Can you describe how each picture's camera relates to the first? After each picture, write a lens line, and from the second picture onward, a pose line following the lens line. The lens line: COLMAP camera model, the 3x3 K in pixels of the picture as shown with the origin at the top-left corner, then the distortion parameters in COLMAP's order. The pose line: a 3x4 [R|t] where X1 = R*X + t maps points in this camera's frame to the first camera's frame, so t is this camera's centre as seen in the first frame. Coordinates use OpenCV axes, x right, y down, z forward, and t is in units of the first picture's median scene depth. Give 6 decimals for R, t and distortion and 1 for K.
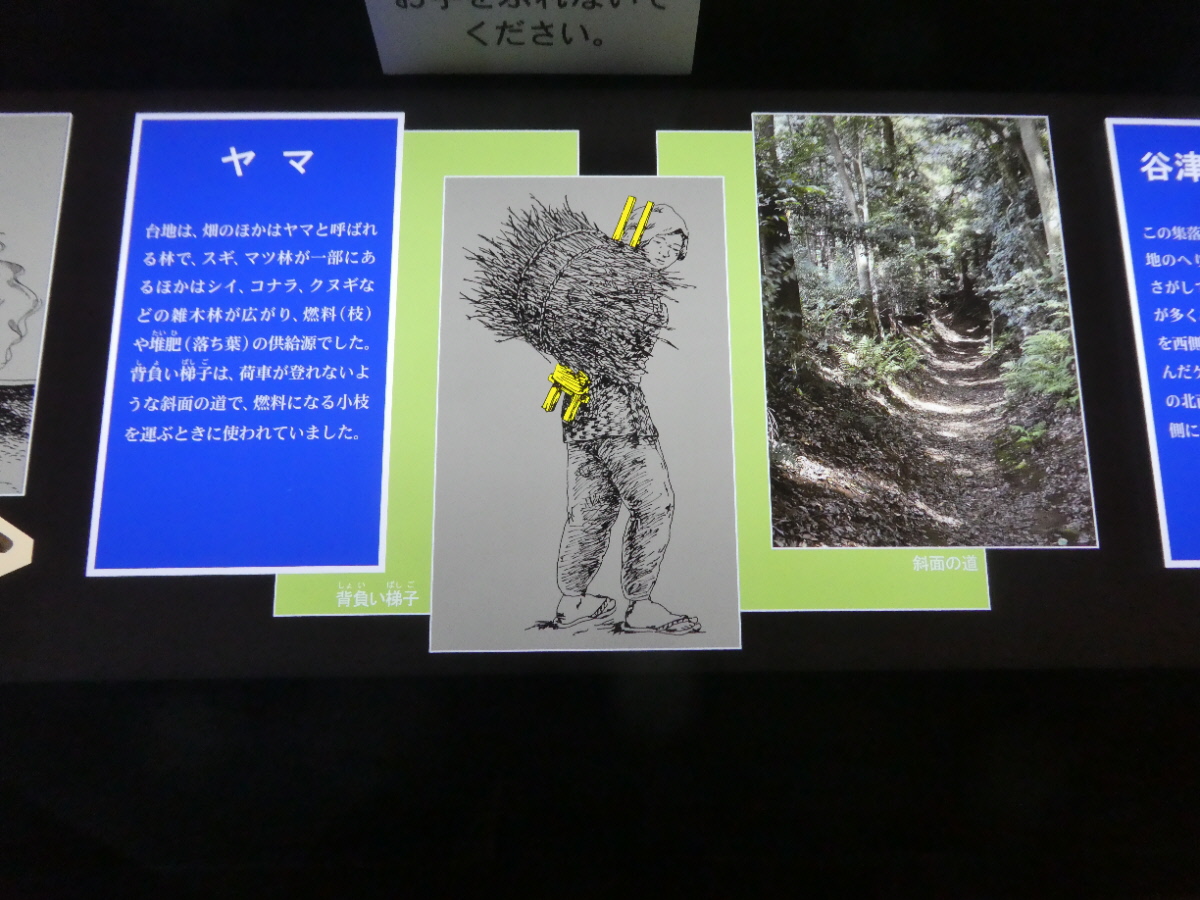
lens RADIAL K [[816.1, 0, 600.0], [0, 816.1, 450.0], [0, 0, 1]] dist [-0.011172, -0.003122]
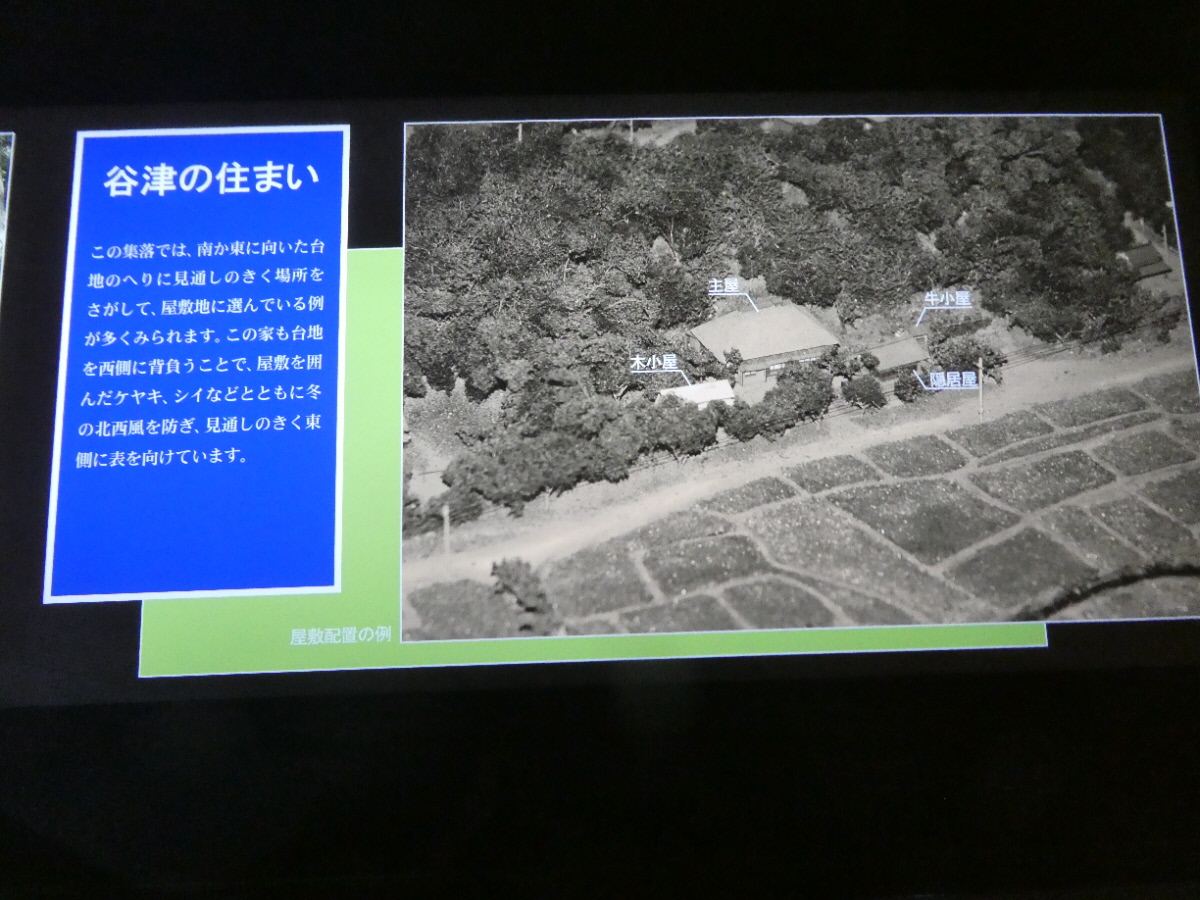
lens RADIAL K [[817.3, 0, 620.3], [0, 817.3, 486.7], [0, 0, 1]] dist [-0.011917, 0.005238]
pose [[0.998950, -0.041925, 0.018461, 1.287366], [0.041231, 0.998483, 0.036485, -0.001890], [-0.019963, -0.035686, 0.999164, 0.019523]]
